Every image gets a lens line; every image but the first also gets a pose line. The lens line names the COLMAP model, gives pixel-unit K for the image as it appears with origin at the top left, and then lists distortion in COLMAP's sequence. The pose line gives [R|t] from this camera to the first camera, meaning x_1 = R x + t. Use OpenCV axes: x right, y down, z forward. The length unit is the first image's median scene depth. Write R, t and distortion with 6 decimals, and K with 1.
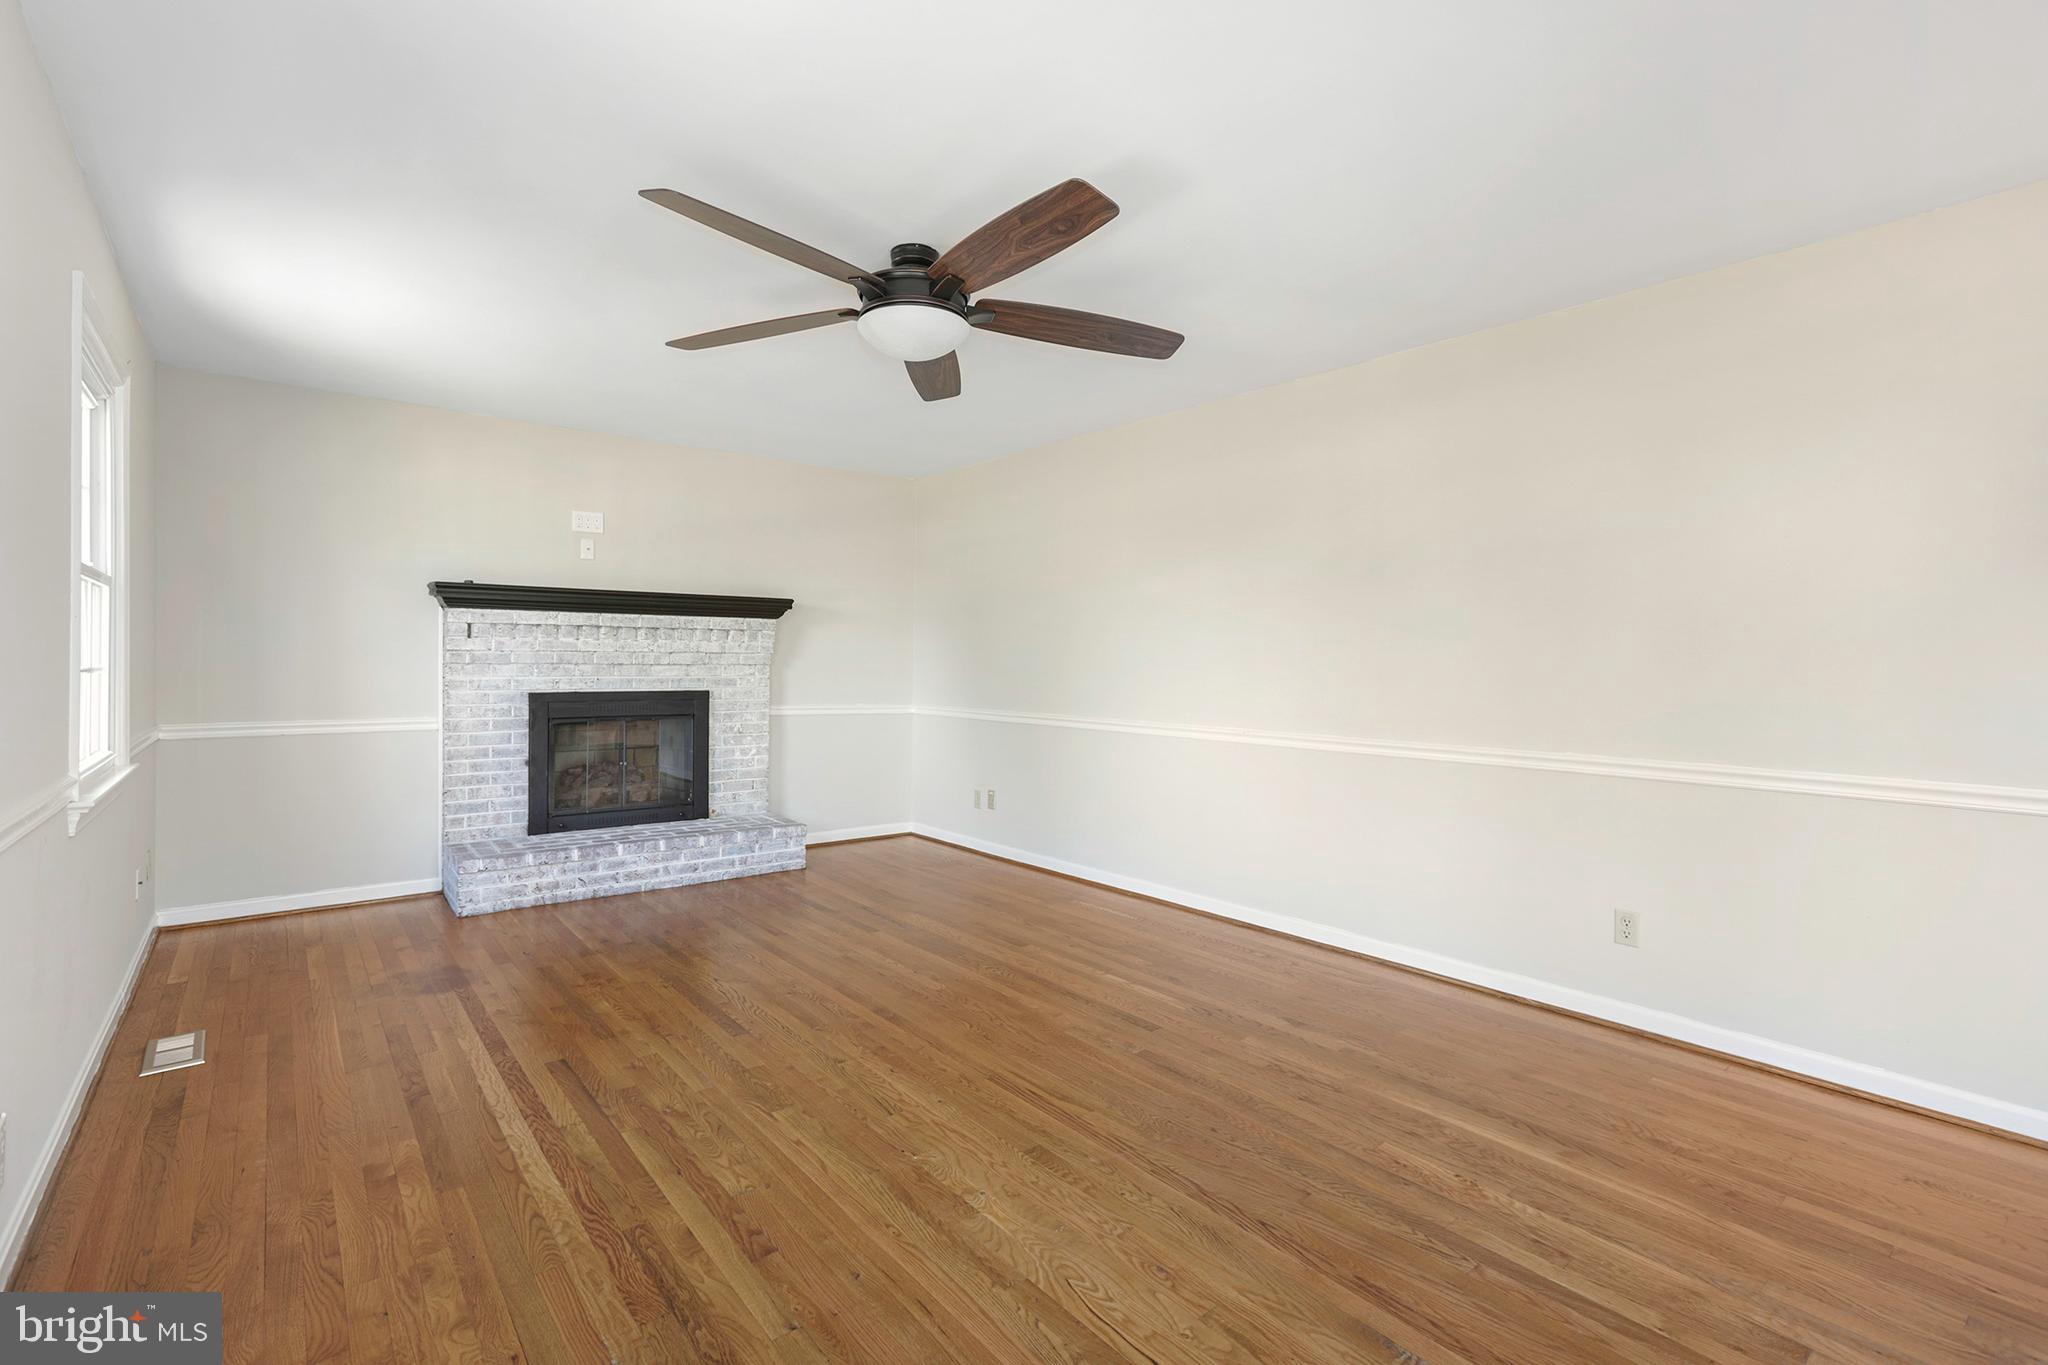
lens RADIAL K [[925.5, 0, 1014.3], [0, 925.5, 662.2], [0, 0, 1]] dist [-0.013553, 0.000647]
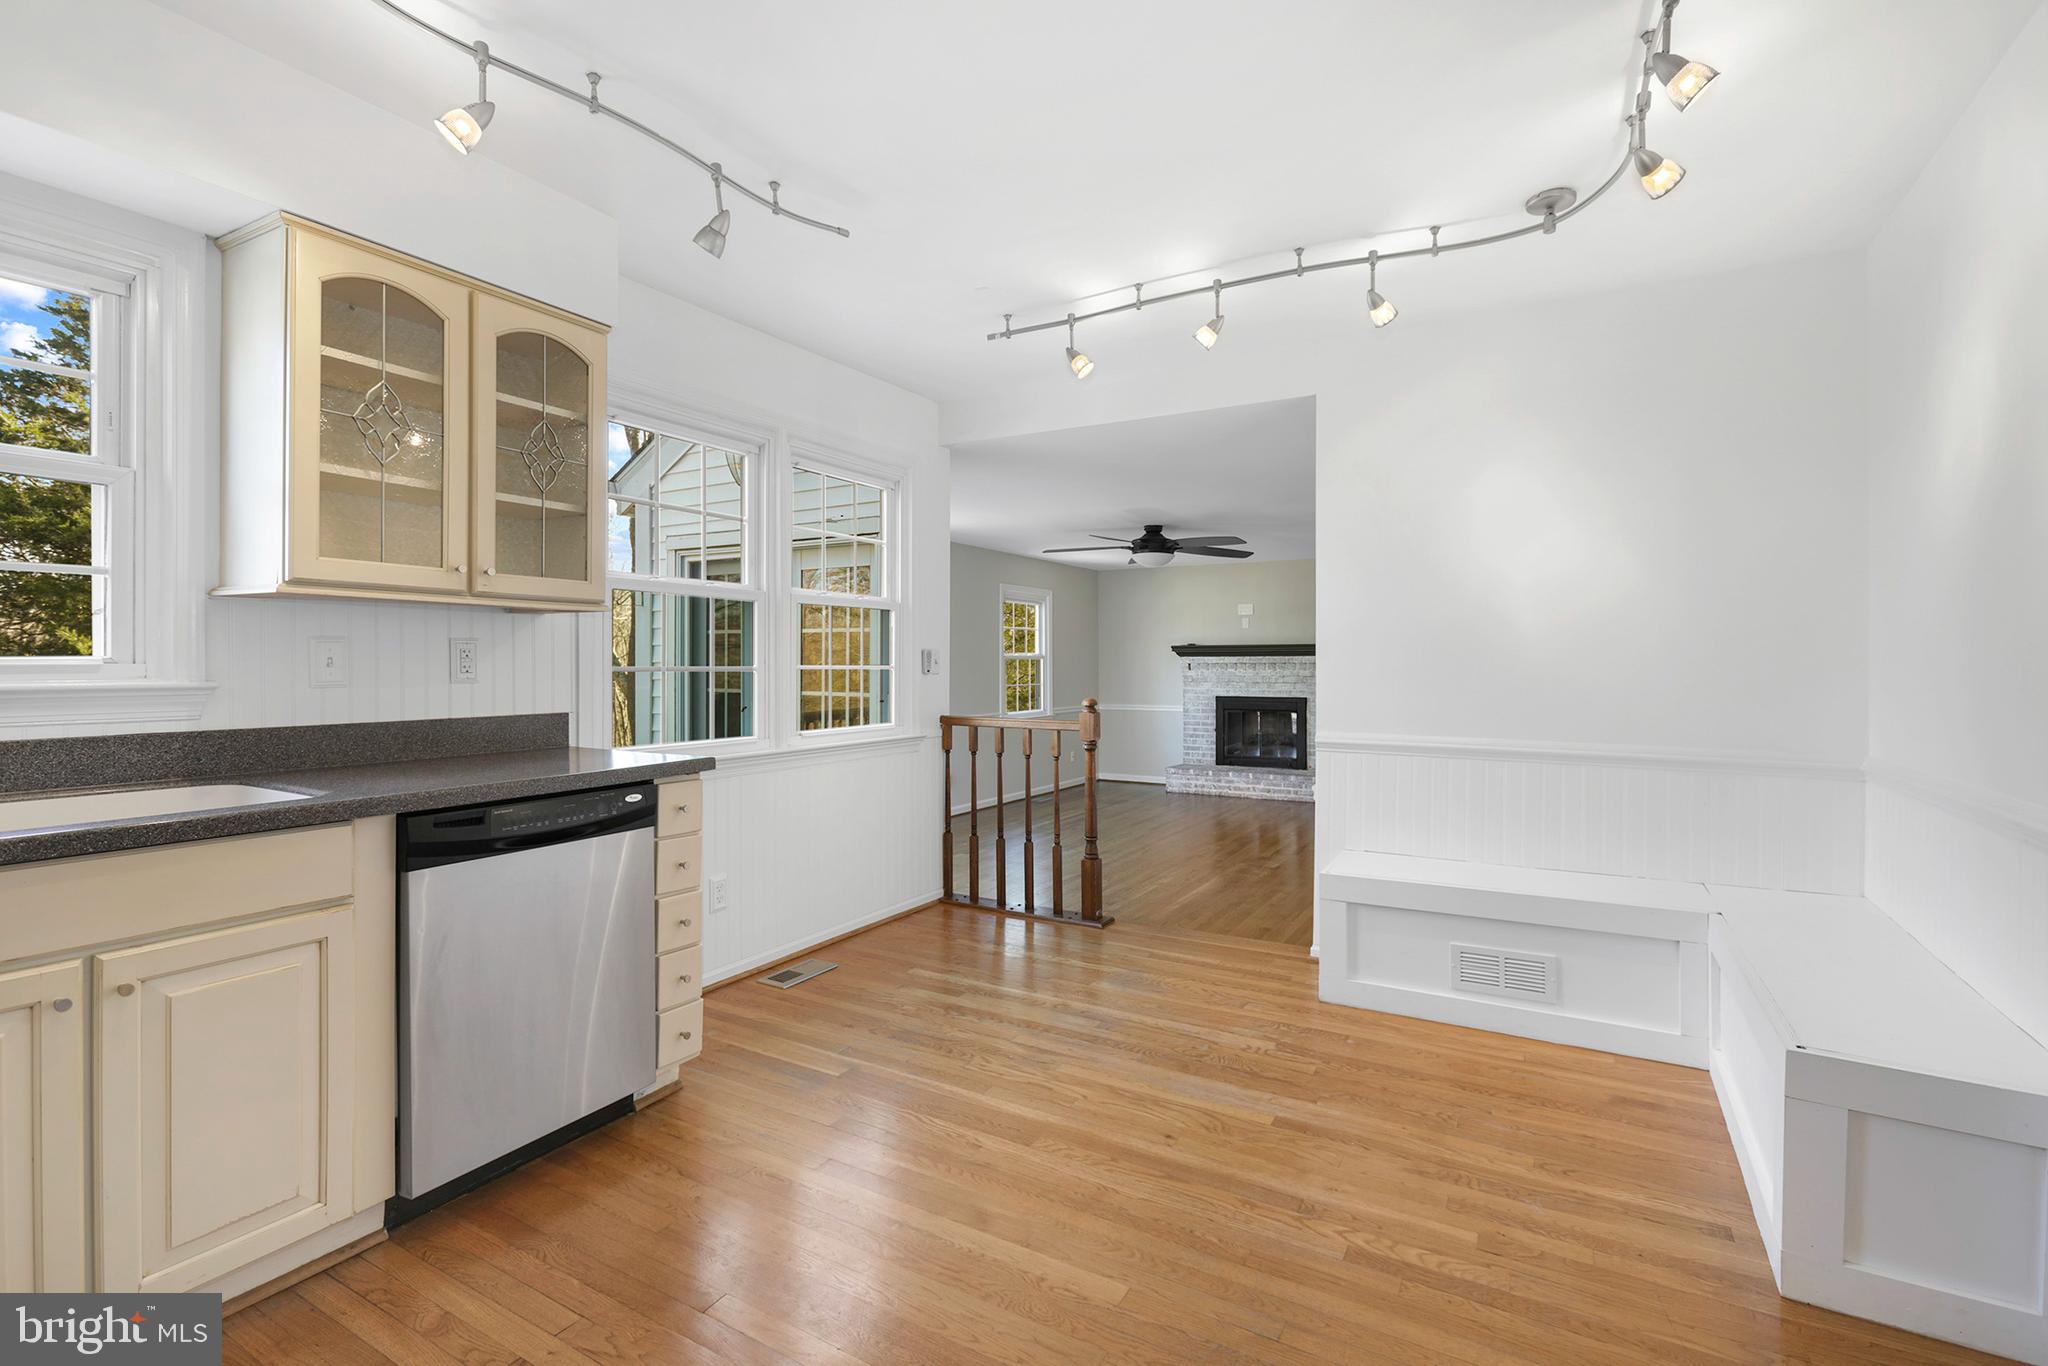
lens RADIAL K [[925.5, 0, 1014.3], [0, 925.5, 662.7], [0, 0, 1]] dist [-0.013553, 0.000647]
pose [[0.345818, -0.009037, -0.938258, 1.308882], [0.003185, 0.999959, -0.008458, -0.026616], [0.938296, -0.000064, 0.345832, -0.148249]]
